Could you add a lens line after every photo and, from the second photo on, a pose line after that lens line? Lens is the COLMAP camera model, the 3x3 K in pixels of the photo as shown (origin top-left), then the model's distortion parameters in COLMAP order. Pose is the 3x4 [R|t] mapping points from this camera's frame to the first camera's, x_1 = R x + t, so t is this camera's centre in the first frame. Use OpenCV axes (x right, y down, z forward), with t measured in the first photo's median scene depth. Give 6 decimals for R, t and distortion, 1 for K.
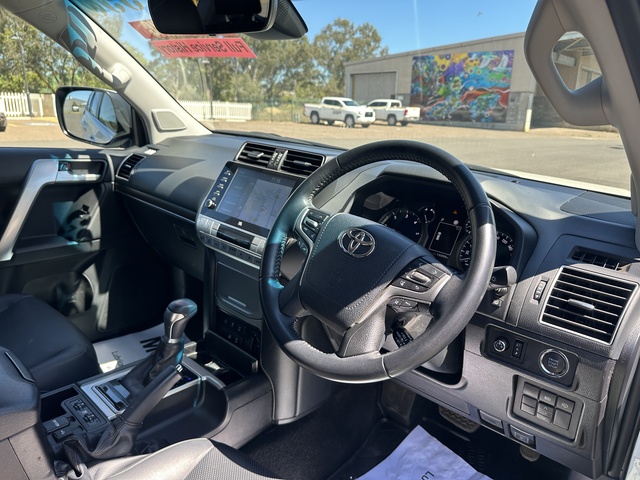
lens RADIAL K [[450.8, 0, 321.2], [0, 450.8, 234.3], [0, 0, 1]] dist [-0.006768, -0.009239]
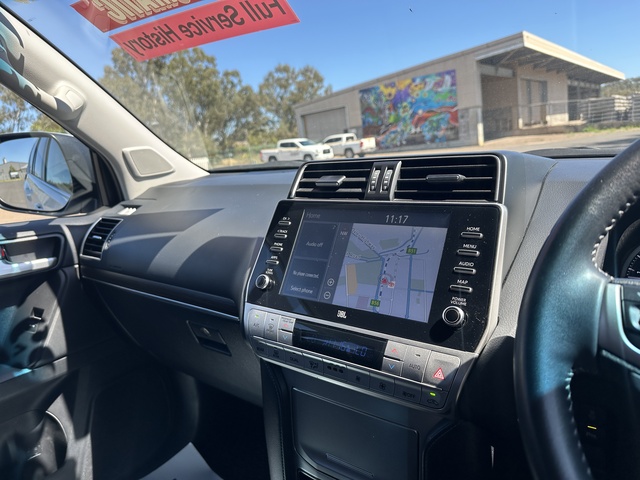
lens RADIAL K [[452.4, 0, 307.0], [0, 452.4, 241.0], [0, 0, 1]] dist [0.003930, -0.023476]
pose [[0.987141, -0.154091, 0.042525, -0.151881], [0.156913, 0.984850, -0.073814, -0.048993], [-0.030507, 0.079537, 0.996365, 0.327175]]
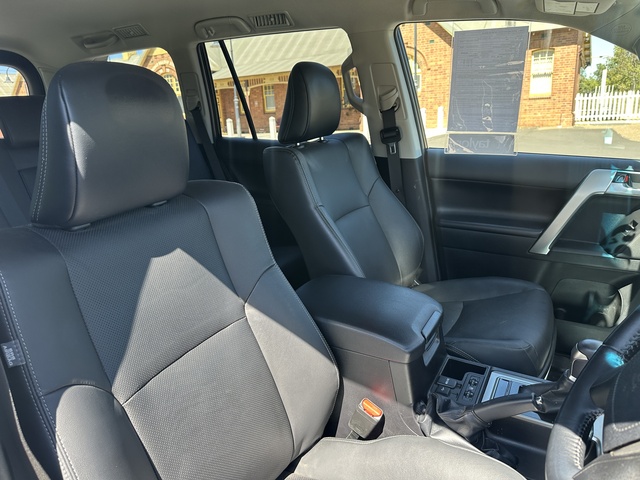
lens RADIAL K [[450.8, 0, 321.2], [0, 450.8, 234.3], [0, 0, 1]] dist [-0.006768, -0.009239]
pose [[0.195792, 0.210688, -0.957745, 0.234190], [-0.206012, 0.963691, 0.169881, -0.058808], [0.958762, 0.164045, 0.232087, 0.153922]]
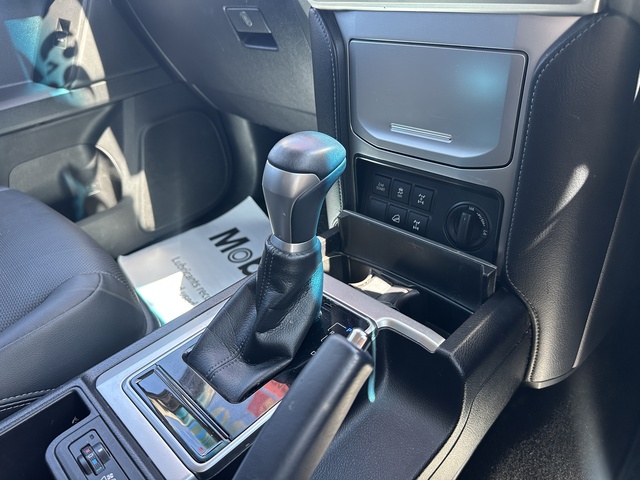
lens RADIAL K [[463.6, 0, 320.0], [0, 463.6, 240.0], [0, 0, 1]] dist [-0.007730, -0.004891]
pose [[0.984330, -0.111918, -0.136271, -0.157197], [0.146333, 0.949637, 0.277086, 0.077563], [0.098397, -0.292685, 0.951133, 0.390873]]
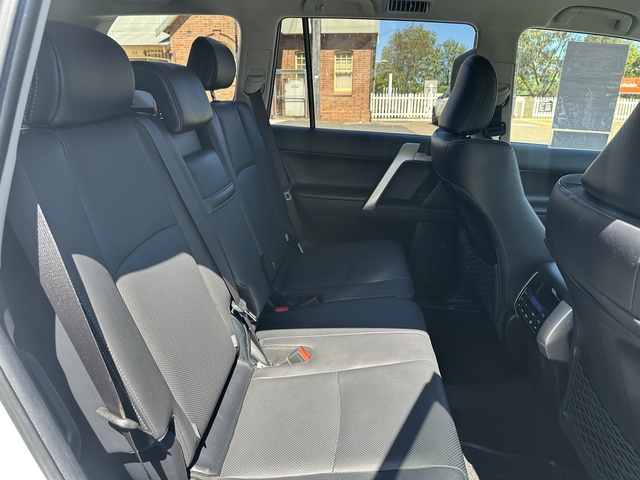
lens RADIAL K [[451.2, 0, 313.3], [0, 451.2, 240.4], [0, 0, 1]] dist [-0.001390, -0.045076]
pose [[0.588282, 0.215116, -0.779519, -0.119944], [-0.205652, 0.972073, 0.113053, 0.095192], [0.782069, 0.093803, 0.616092, -0.489030]]
